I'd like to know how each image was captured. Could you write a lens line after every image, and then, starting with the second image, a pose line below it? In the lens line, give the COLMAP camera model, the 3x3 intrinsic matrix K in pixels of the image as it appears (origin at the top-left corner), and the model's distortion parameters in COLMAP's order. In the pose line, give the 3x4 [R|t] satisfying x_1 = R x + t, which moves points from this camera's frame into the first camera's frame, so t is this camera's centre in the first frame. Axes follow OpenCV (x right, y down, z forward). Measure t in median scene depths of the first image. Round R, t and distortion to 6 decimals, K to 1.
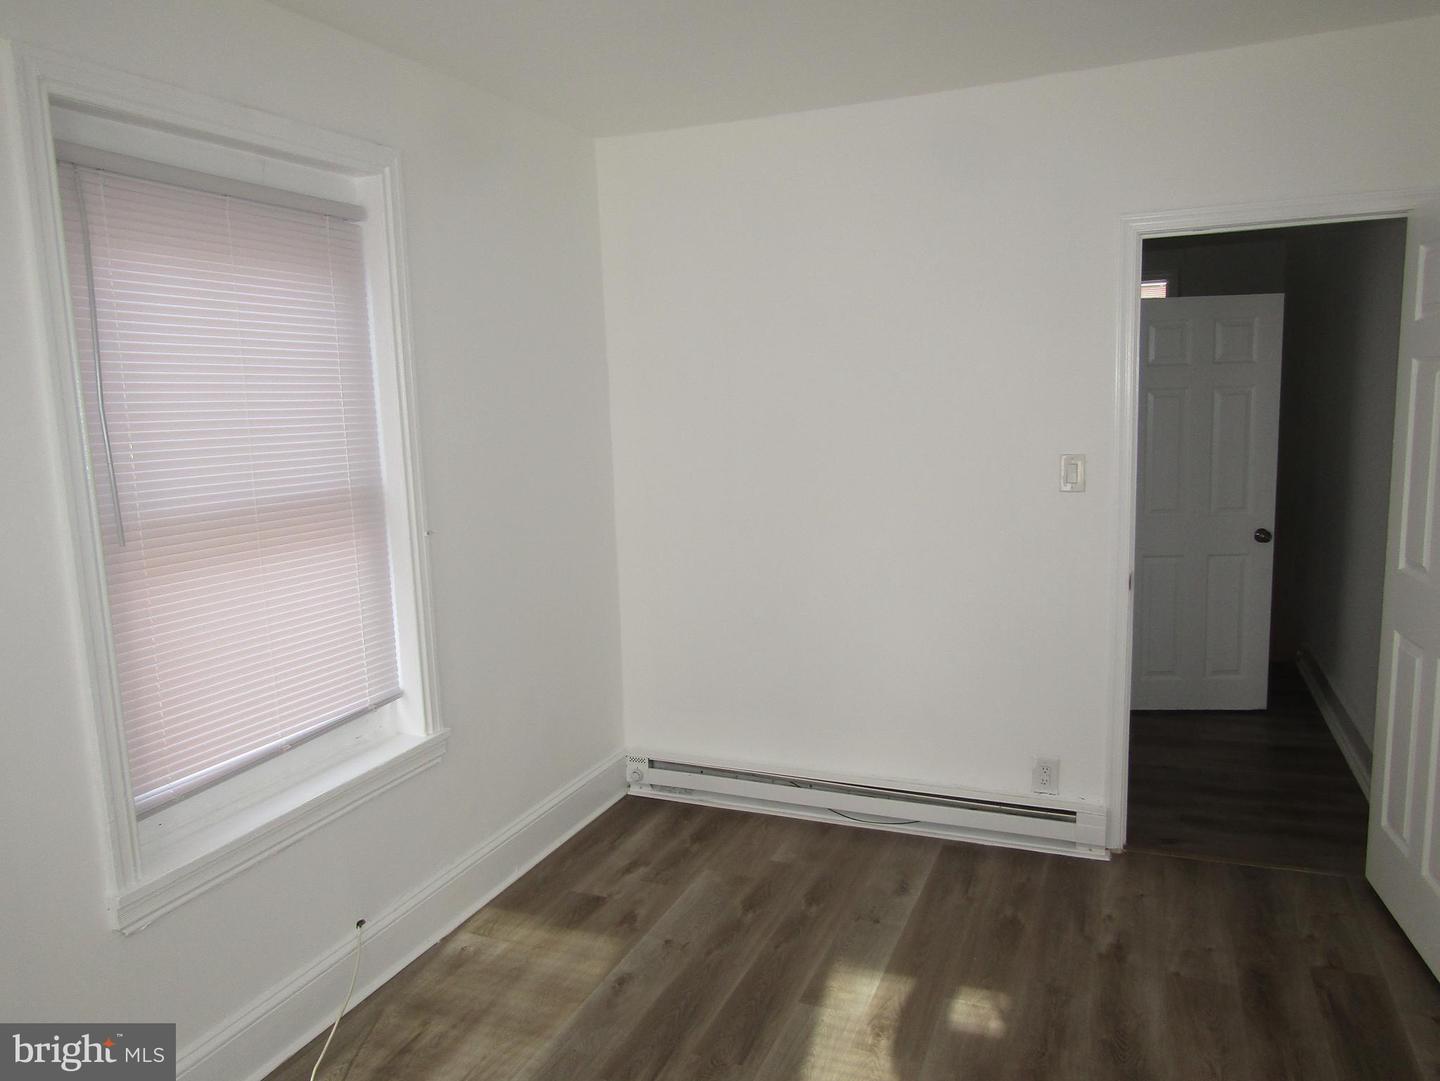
lens RADIAL K [[1018.1, 0, 718.5], [0, 1018.1, 543.3], [0, 0, 1]] dist [-0.016232, 0.005636]
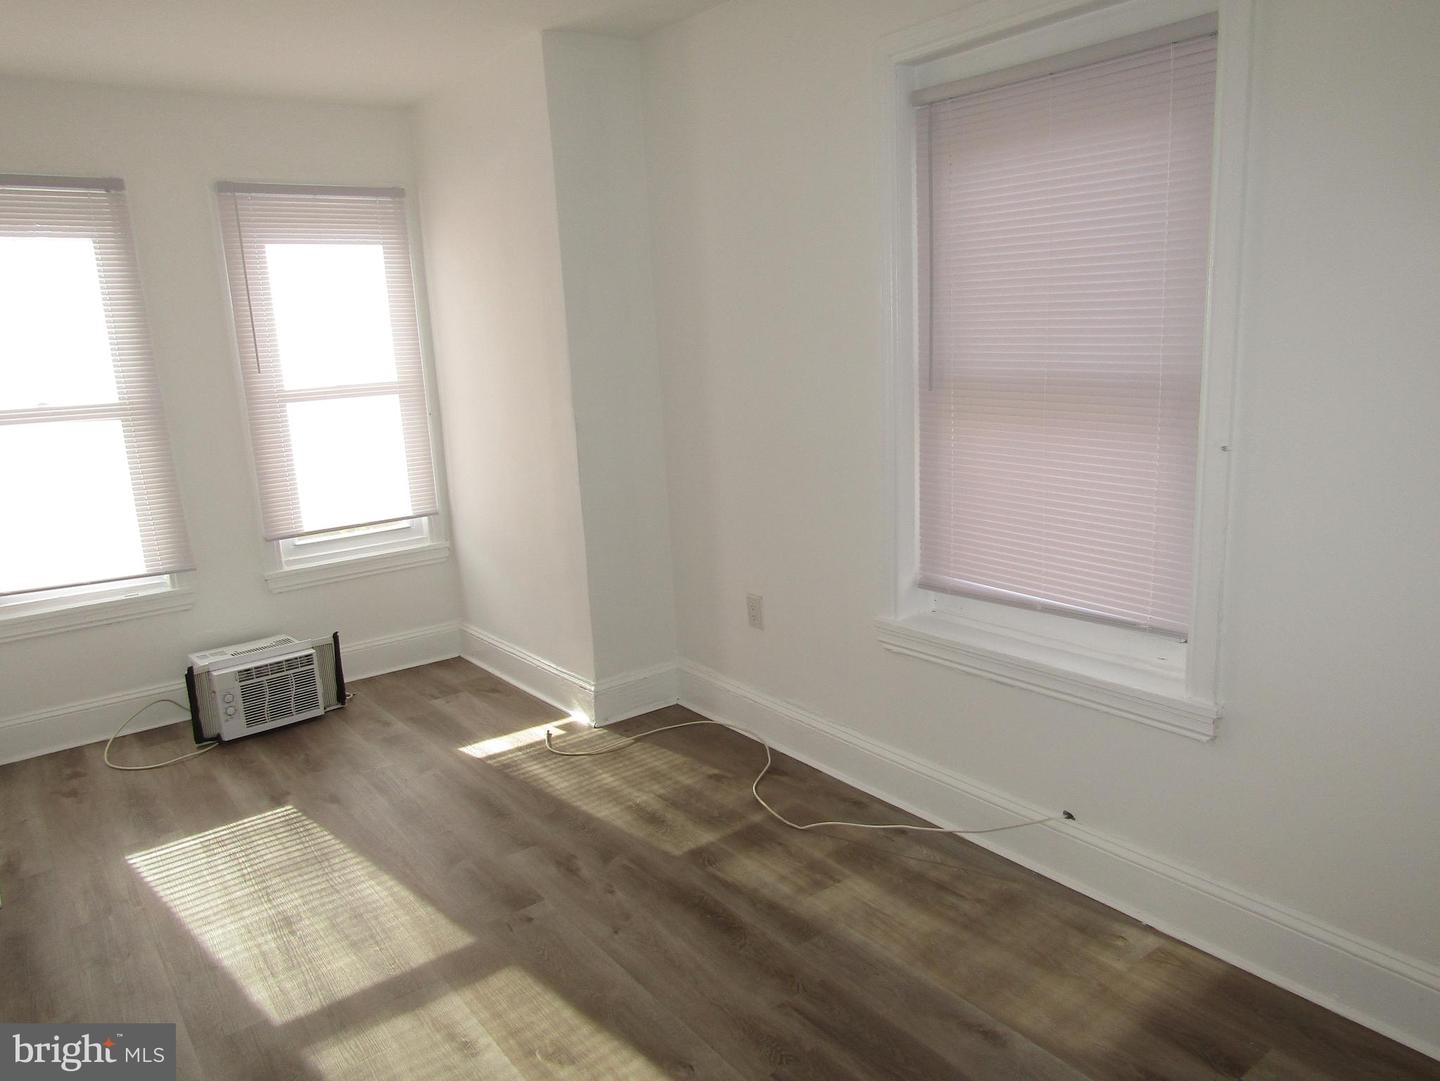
lens RADIAL K [[1018.1, 0, 719.1], [0, 1018.1, 538.9], [0, 0, 1]] dist [-0.016232, 0.005636]
pose [[-0.492804, 0.246125, -0.834605, 0.578841], [-0.062444, 0.946686, 0.316048, -0.172786], [0.867897, 0.207866, -0.451162, 1.105028]]
